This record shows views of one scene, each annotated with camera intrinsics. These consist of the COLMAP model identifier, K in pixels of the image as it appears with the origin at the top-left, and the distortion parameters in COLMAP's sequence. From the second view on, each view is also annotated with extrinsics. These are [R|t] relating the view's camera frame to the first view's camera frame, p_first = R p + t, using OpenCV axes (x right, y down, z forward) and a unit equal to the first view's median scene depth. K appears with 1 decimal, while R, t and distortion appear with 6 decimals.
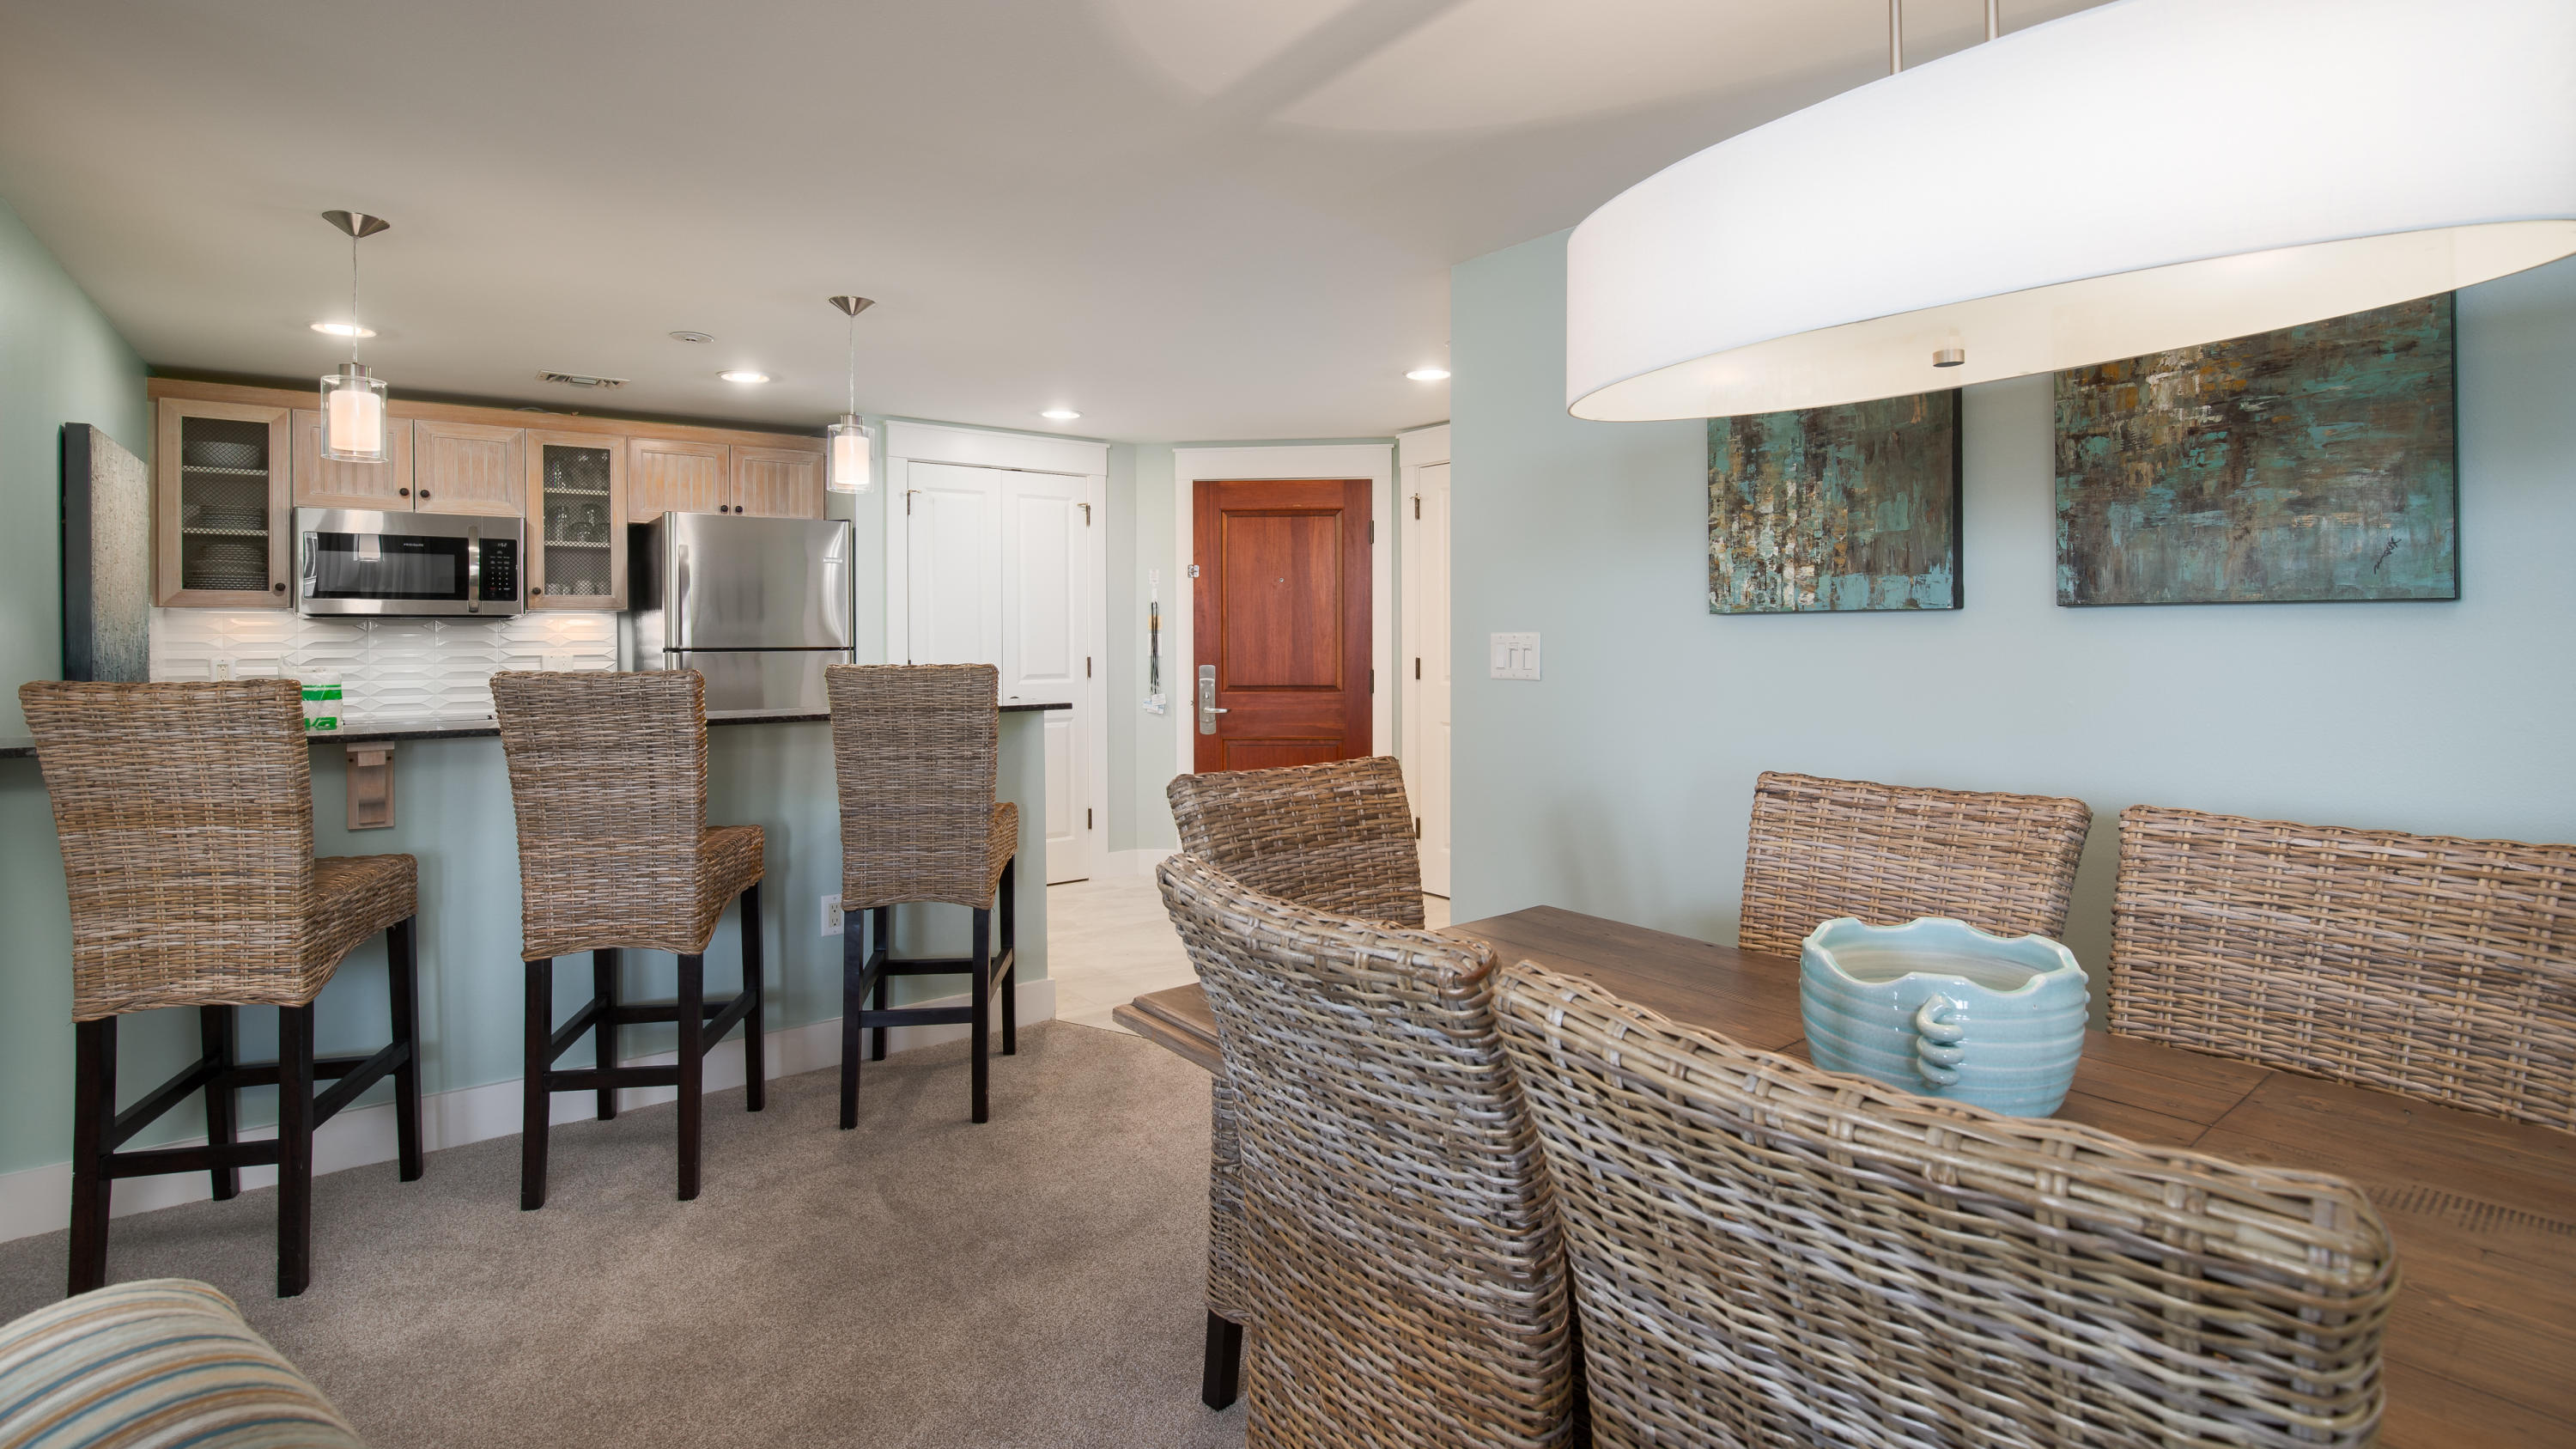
lens RADIAL K [[1185.0, 0, 1306.2], [0, 1185.0, 644.1], [0, 0, 1]] dist [-0.027517, 0.001502]
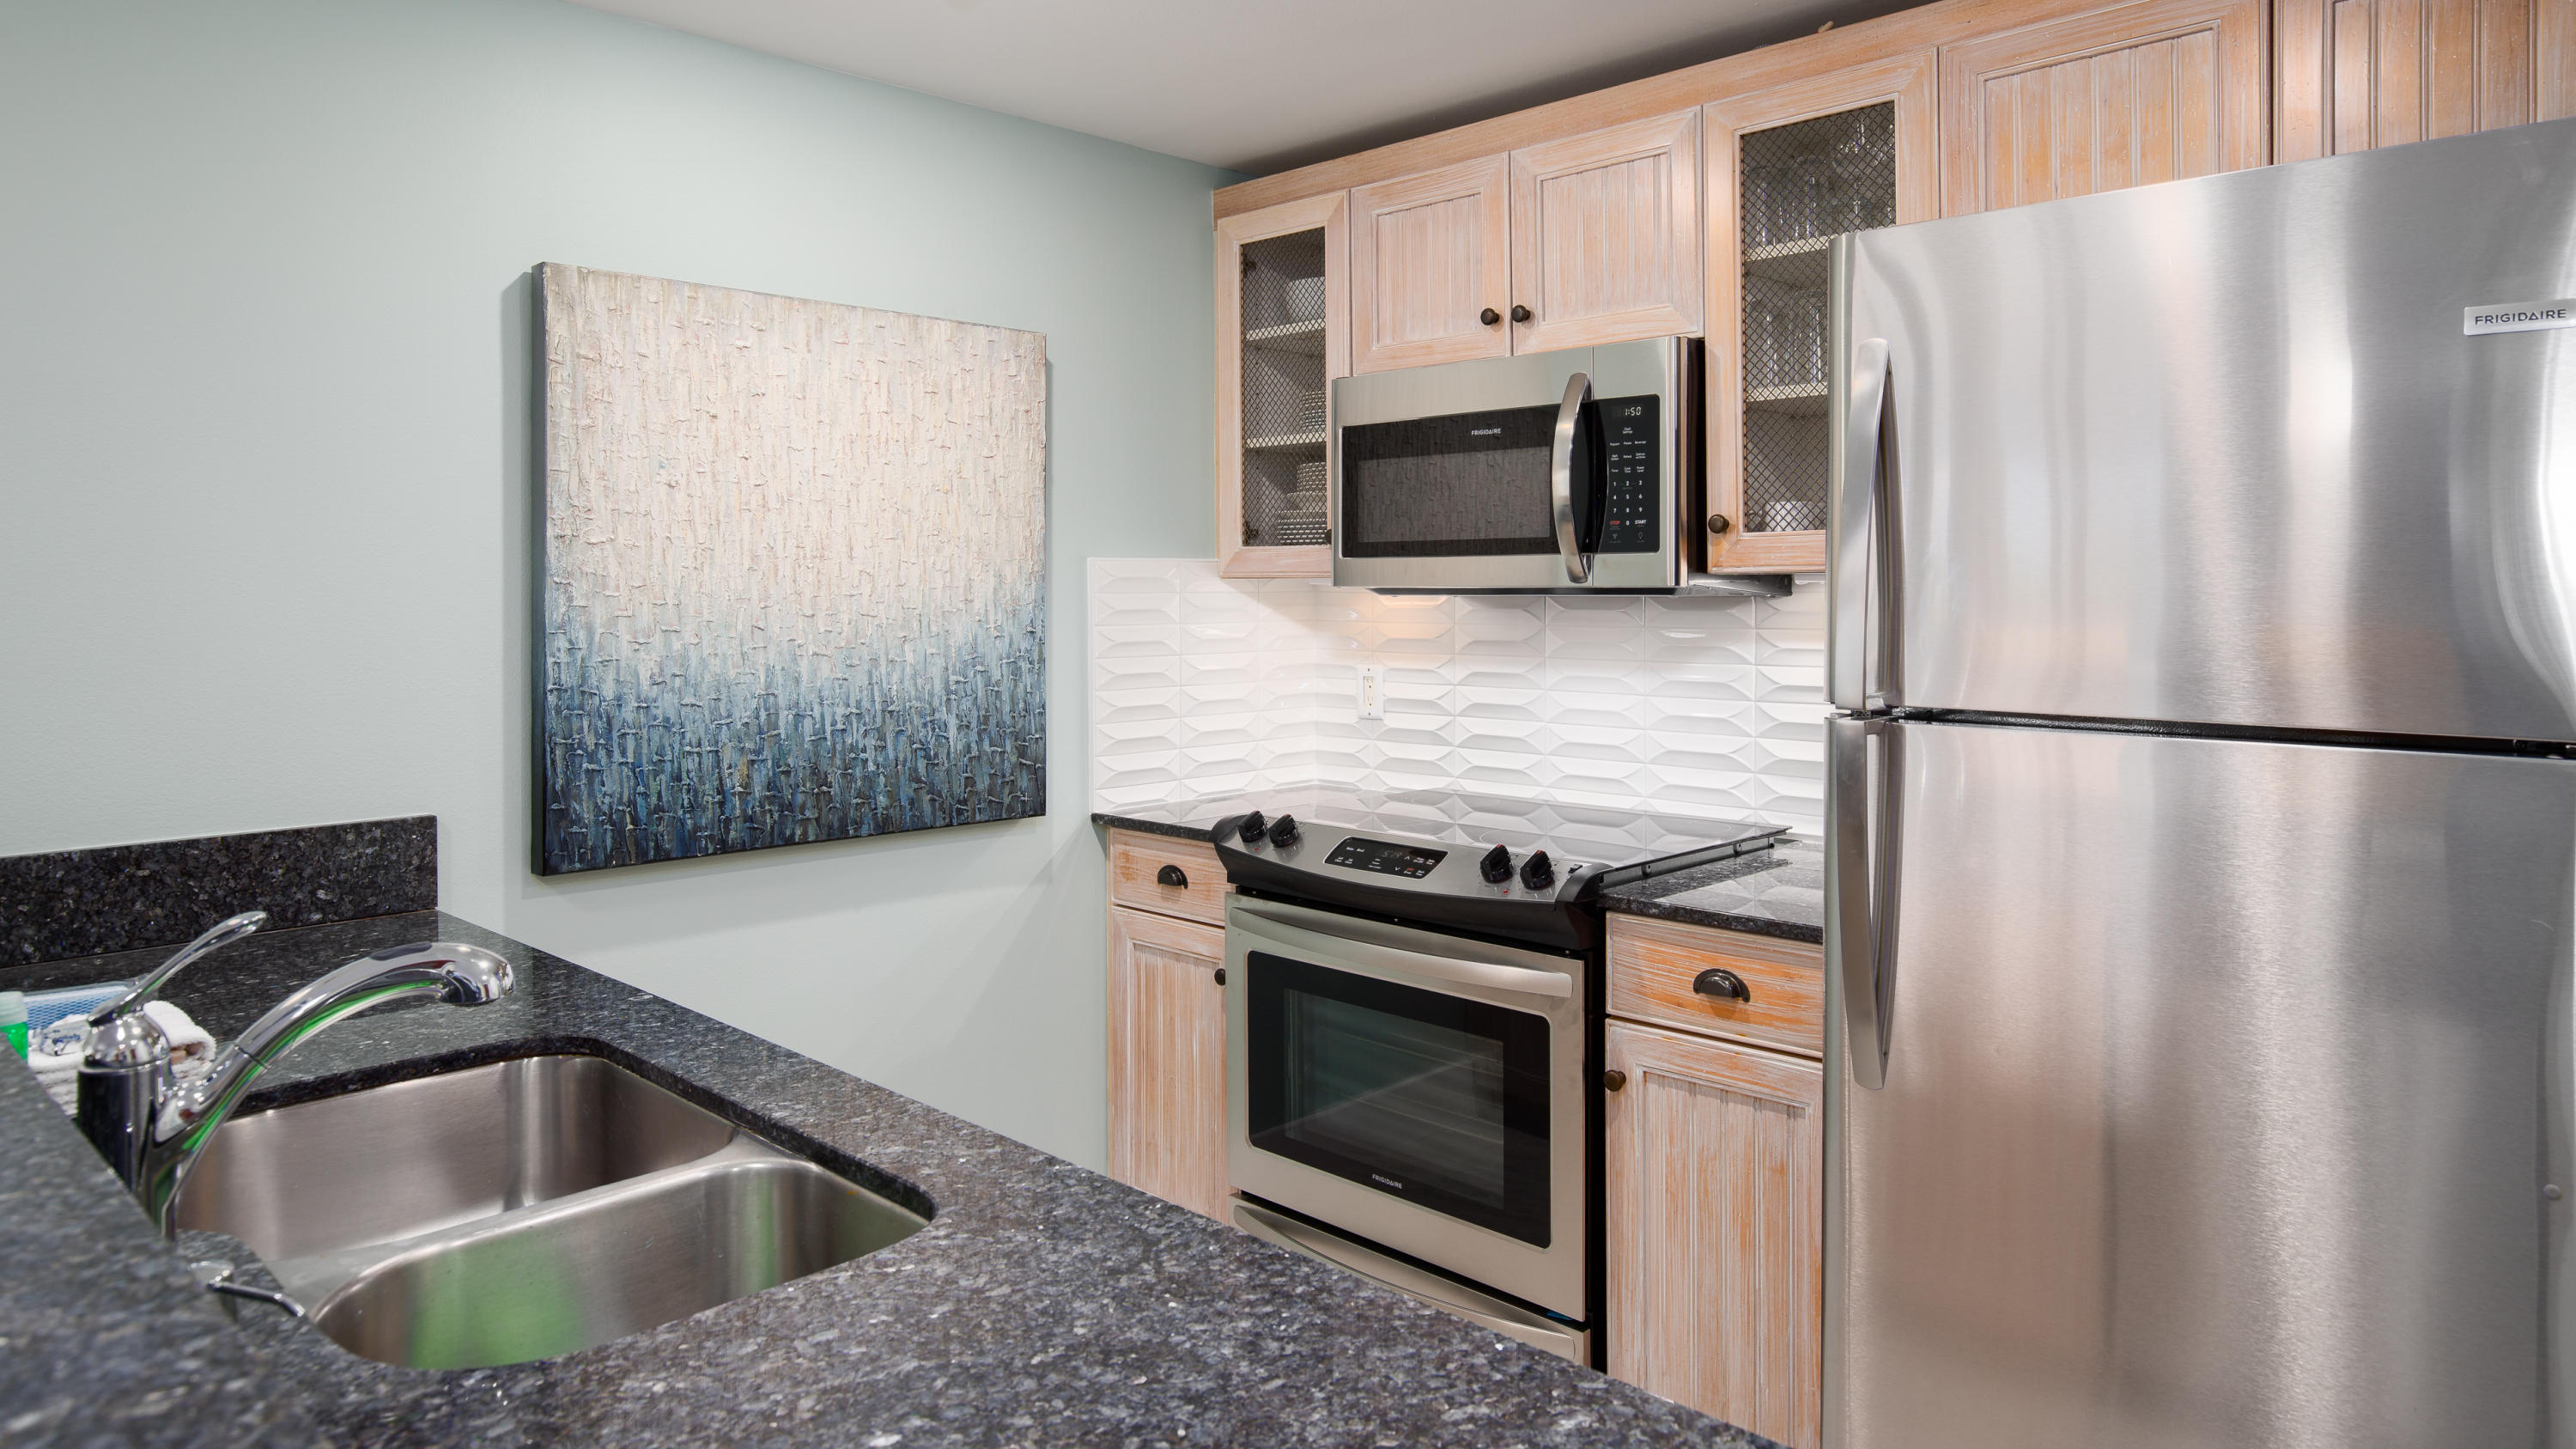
lens RADIAL K [[1552.9, 0, 1288.9], [0, 1552.9, 608.5], [0, 0, 1]] dist [-0.005019, -0.000785]
pose [[0.144785, 0.013310, -0.989374, -0.202320], [-0.007704, 0.999894, 0.012325, -0.026139], [0.989433, 0.005838, 0.144872, 0.896627]]
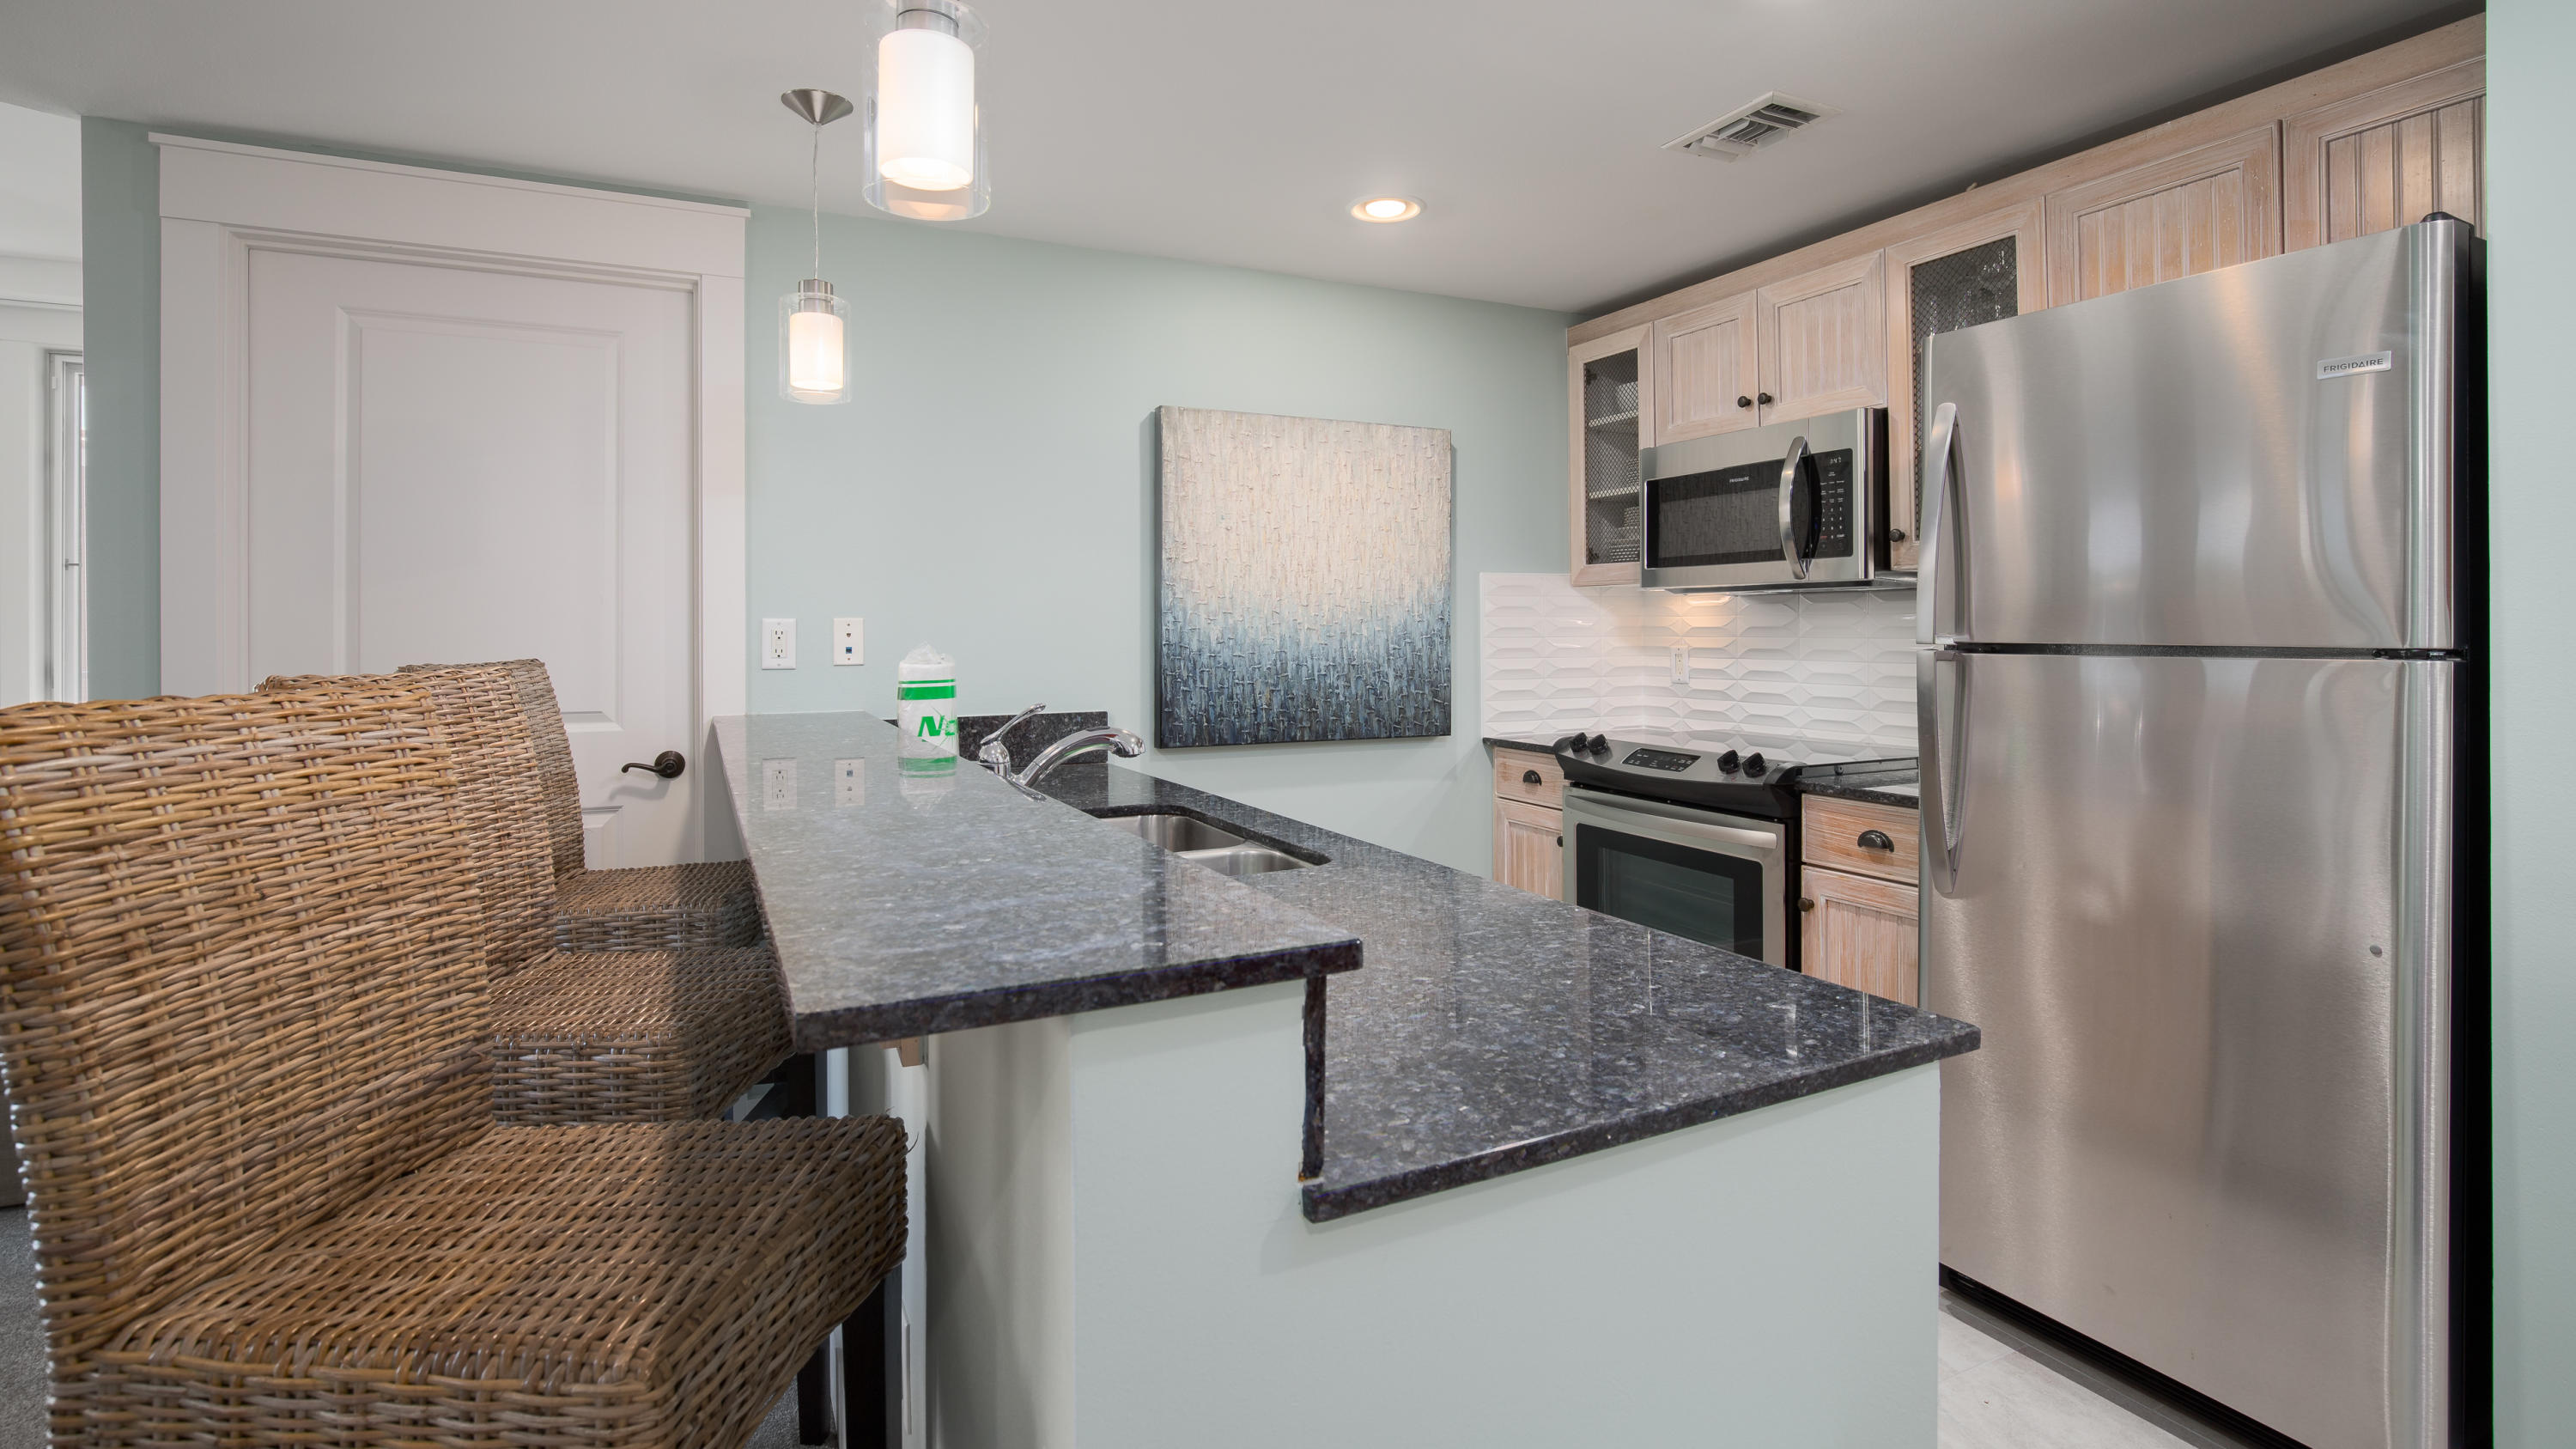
lens RADIAL K [[1185.0, 0, 1306.2], [0, 1185.0, 644.1], [0, 0, 1]] dist [-0.027517, 0.001502]
pose [[-0.184455, 0.015821, -0.982714, -0.068150], [-0.003873, 0.999851, 0.016824, -0.002707], [0.982833, 0.006910, -0.184366, 0.942356]]
